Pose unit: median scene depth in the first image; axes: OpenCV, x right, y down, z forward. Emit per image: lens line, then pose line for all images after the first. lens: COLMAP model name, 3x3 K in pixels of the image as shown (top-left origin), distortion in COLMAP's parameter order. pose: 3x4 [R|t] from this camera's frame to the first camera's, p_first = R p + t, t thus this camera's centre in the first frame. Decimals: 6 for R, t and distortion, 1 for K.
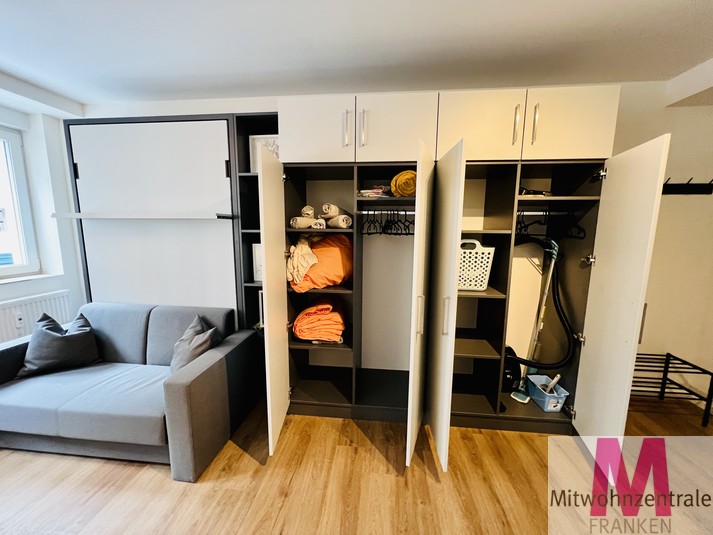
lens RADIAL K [[286.9, 0, 354.3], [0, 286.9, 267.8], [0, 0, 1]] dist [-0.002180, 0.000499]
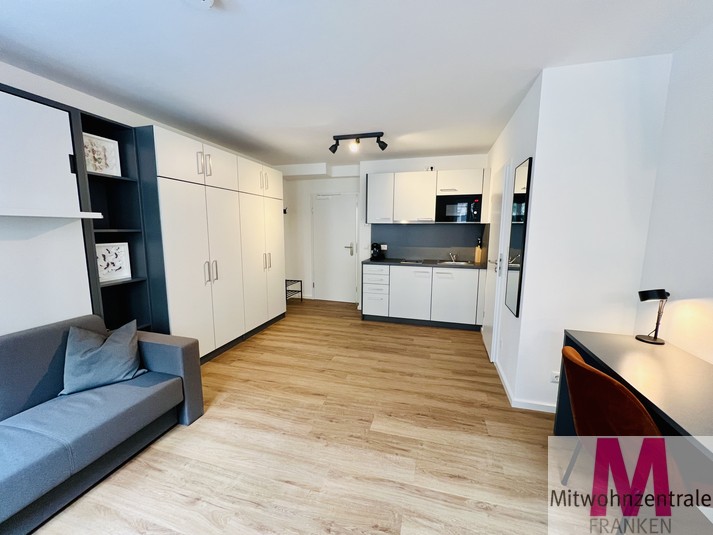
lens RADIAL K [[286.9, 0, 355.3], [0, 286.9, 268.6], [0, 0, 1]] dist [-0.002180, 0.000499]
pose [[0.170045, -0.141155, 0.975274, -1.372629], [0.136596, 0.983510, 0.118530, 0.003869], [-0.975923, 0.113063, 0.186522, -0.032318]]
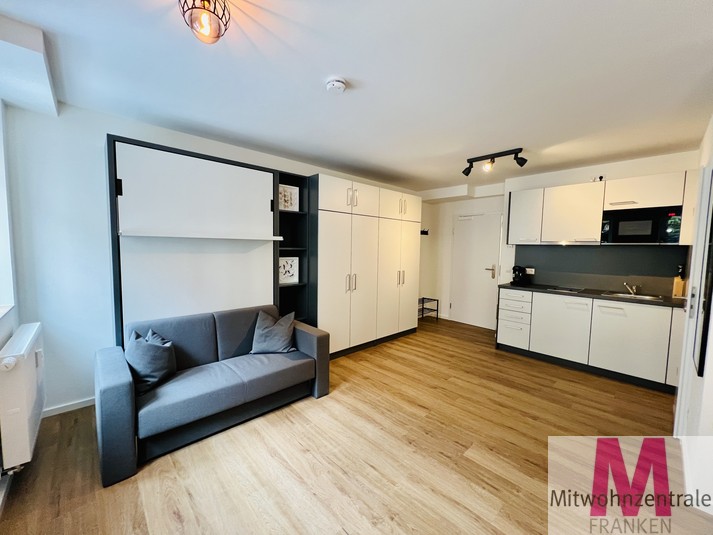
lens RADIAL K [[286.9, 0, 356.1], [0, 286.9, 267.3], [0, 0, 1]] dist [-0.002180, 0.000499]
pose [[0.650860, -0.049604, 0.757576, -1.411249], [0.096250, 0.995203, -0.017529, 0.032043], [-0.753072, 0.084326, 0.652512, -0.256261]]
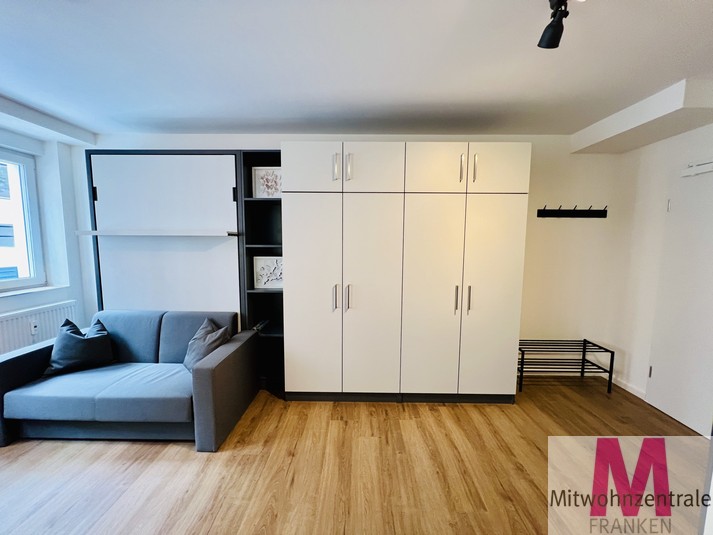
lens RADIAL K [[285.3, 0, 354.7], [0, 285.3, 268.5], [0, 0, 1]] dist [-0.002032, 0.001021]
pose [[0.995739, -0.009796, 0.091699, -0.060248], [0.013960, 0.998895, -0.044875, 0.028192], [-0.091158, 0.045964, 0.994775, -0.241570]]
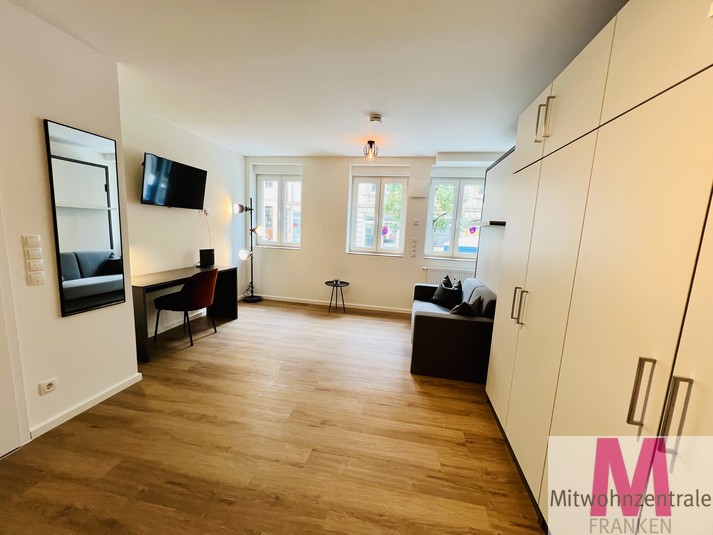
lens RADIAL K [[286.9, 0, 358.3], [0, 286.9, 268.4], [0, 0, 1]] dist [-0.002180, 0.000499]
pose [[-0.079984, 0.132383, -0.987966, 0.923550], [-0.189907, 0.970964, 0.145479, -0.055917], [0.978539, 0.199258, -0.052521, 0.534508]]
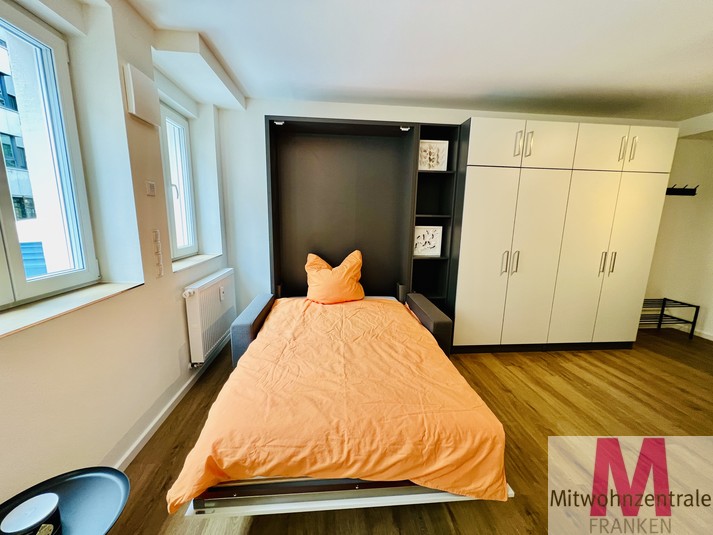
lens RADIAL K [[286.9, 0, 355.4], [0, 286.9, 267.2], [0, 0, 1]] dist [-0.002180, 0.000499]
pose [[0.980843, -0.023680, 0.193356, -1.034876], [0.016511, 0.999118, 0.038603, 0.054380], [-0.194100, -0.034671, 0.980369, -0.235625]]
